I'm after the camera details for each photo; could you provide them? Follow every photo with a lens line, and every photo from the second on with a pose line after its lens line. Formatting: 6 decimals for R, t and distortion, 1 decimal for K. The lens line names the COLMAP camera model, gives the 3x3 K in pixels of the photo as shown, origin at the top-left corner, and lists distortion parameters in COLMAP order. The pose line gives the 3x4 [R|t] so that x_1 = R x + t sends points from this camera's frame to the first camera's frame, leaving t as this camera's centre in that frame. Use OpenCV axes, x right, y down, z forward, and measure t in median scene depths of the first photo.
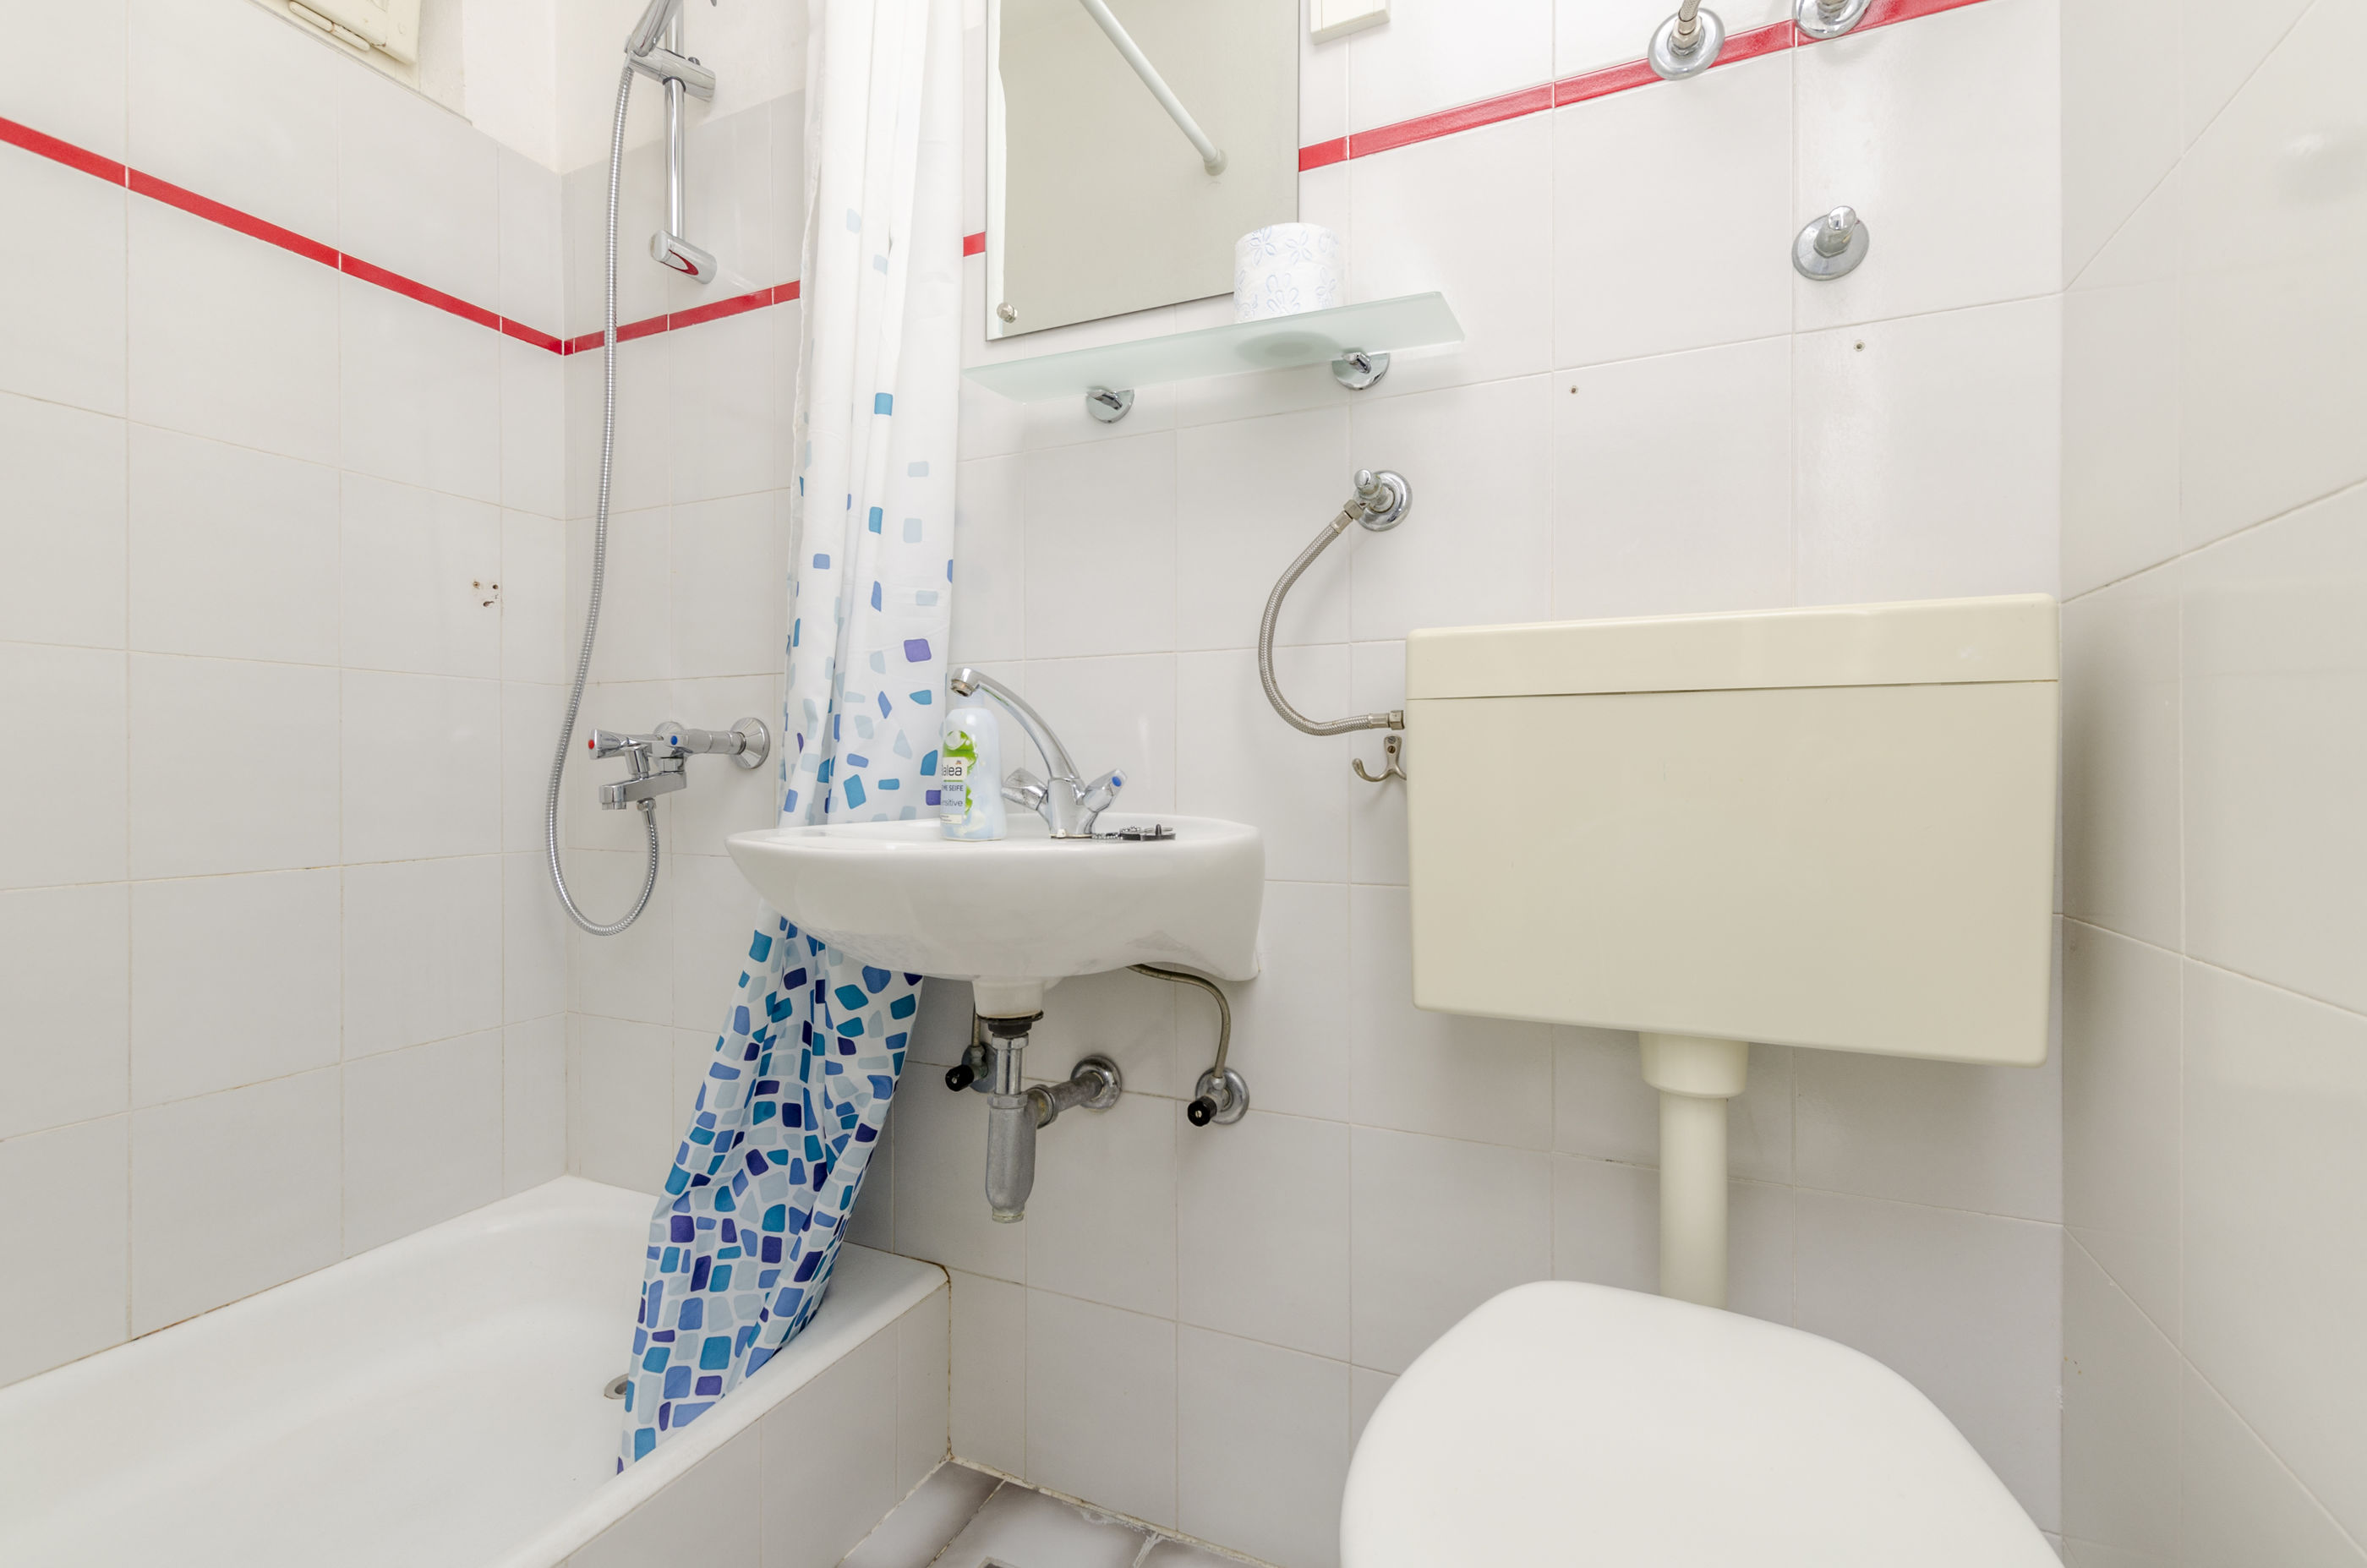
lens RADIAL K [[1019.2, 0, 1182.4], [0, 1019.2, 780.8], [0, 0, 1]] dist [0.008623, -0.001472]
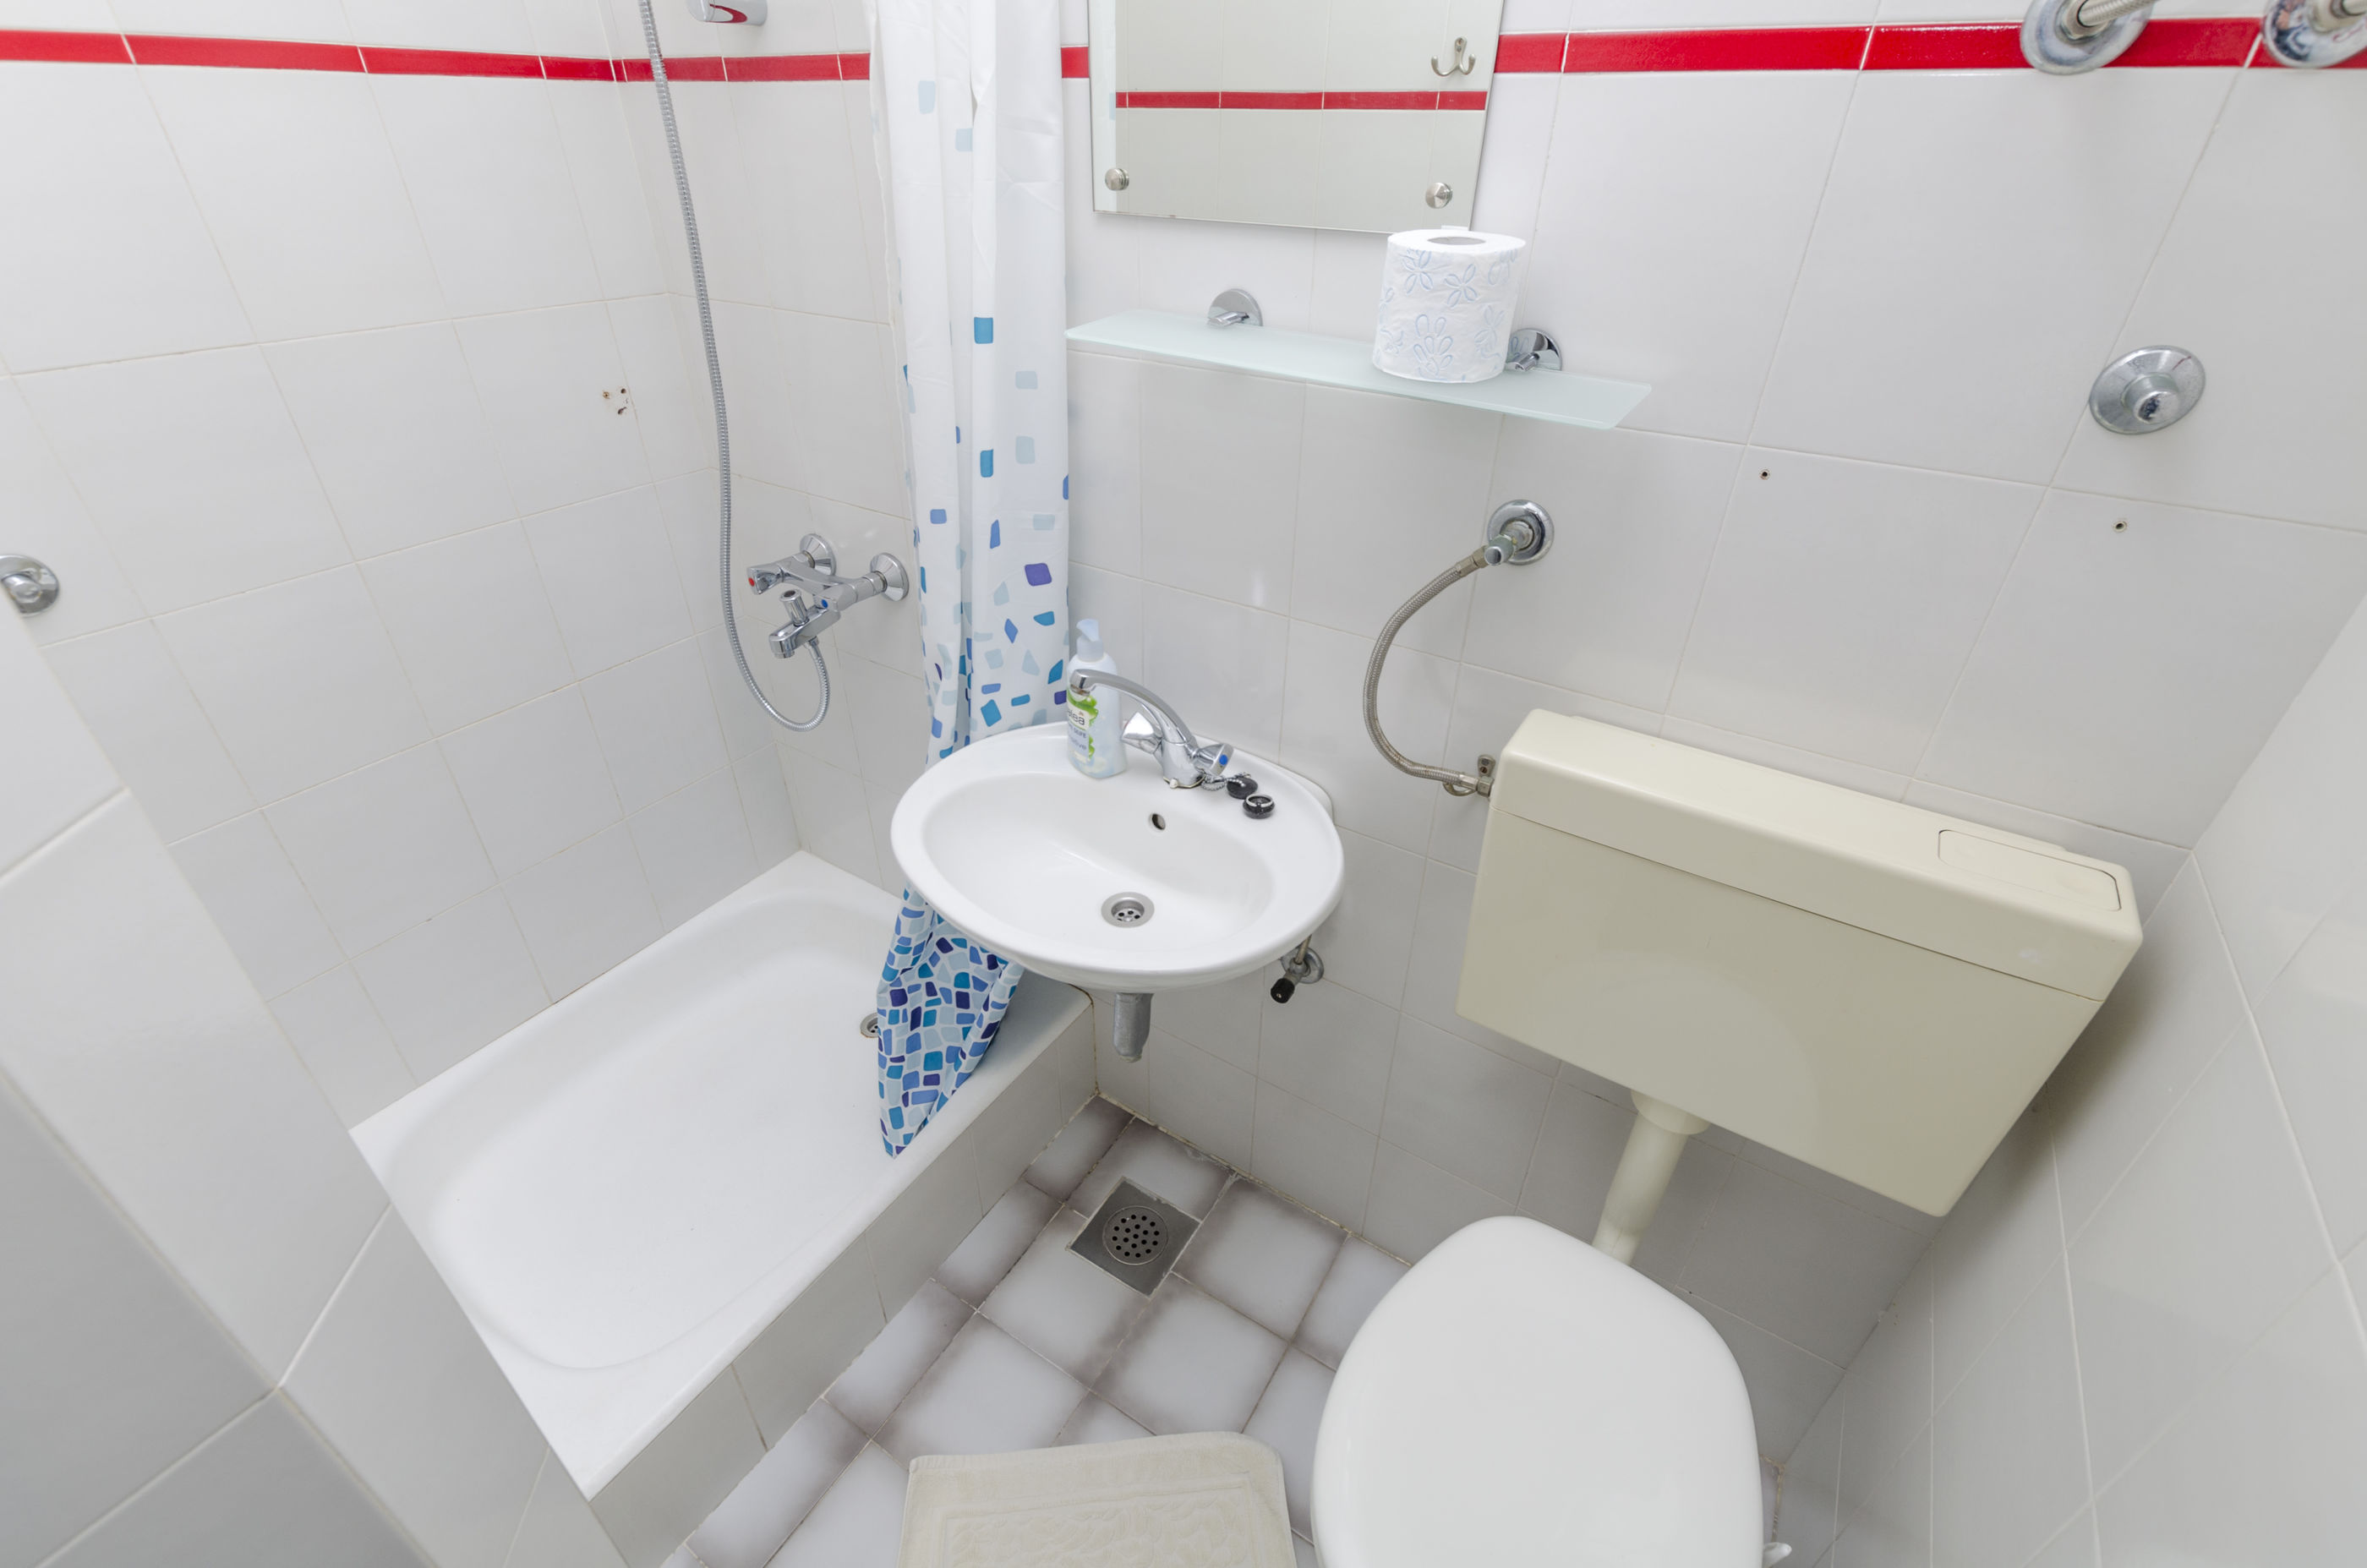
lens RADIAL K [[1019.2, 0, 1180.3], [0, 1019.2, 792.1], [0, 0, 1]] dist [0.008623, -0.001472]
pose [[0.988229, 0.091272, -0.122770, 0.025652], [-0.010641, 0.841588, 0.540015, -0.515050], [0.152609, -0.532353, 0.832653, 0.063060]]
